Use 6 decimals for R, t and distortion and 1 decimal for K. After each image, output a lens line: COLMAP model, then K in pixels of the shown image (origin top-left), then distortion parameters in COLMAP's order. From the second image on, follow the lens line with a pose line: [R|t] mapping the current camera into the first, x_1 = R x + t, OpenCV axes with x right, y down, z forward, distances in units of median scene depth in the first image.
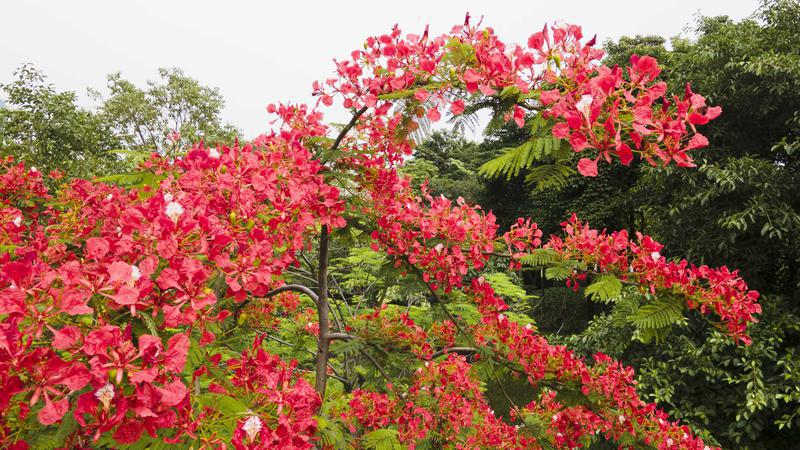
lens RADIAL K [[602.9, 0, 415.4], [0, 602.9, 226.1], [0, 0, 1]] dist [0.062175, 0.002003]
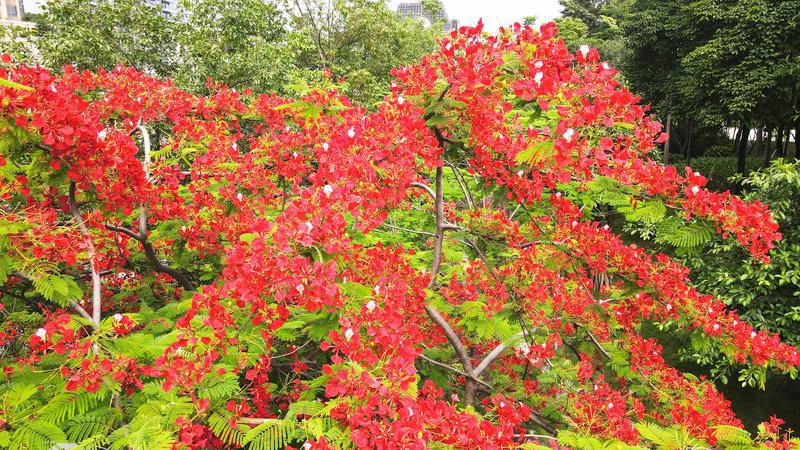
lens RADIAL K [[602.9, 0, 415.4], [0, 602.9, 226.1], [0, 0, 1]] dist [0.062175, 0.002003]
pose [[0.970795, 0.061439, -0.231911, 0.036225], [-0.003950, 0.970615, 0.240605, -0.046406], [0.239879, -0.232663, 0.942511, -0.084863]]
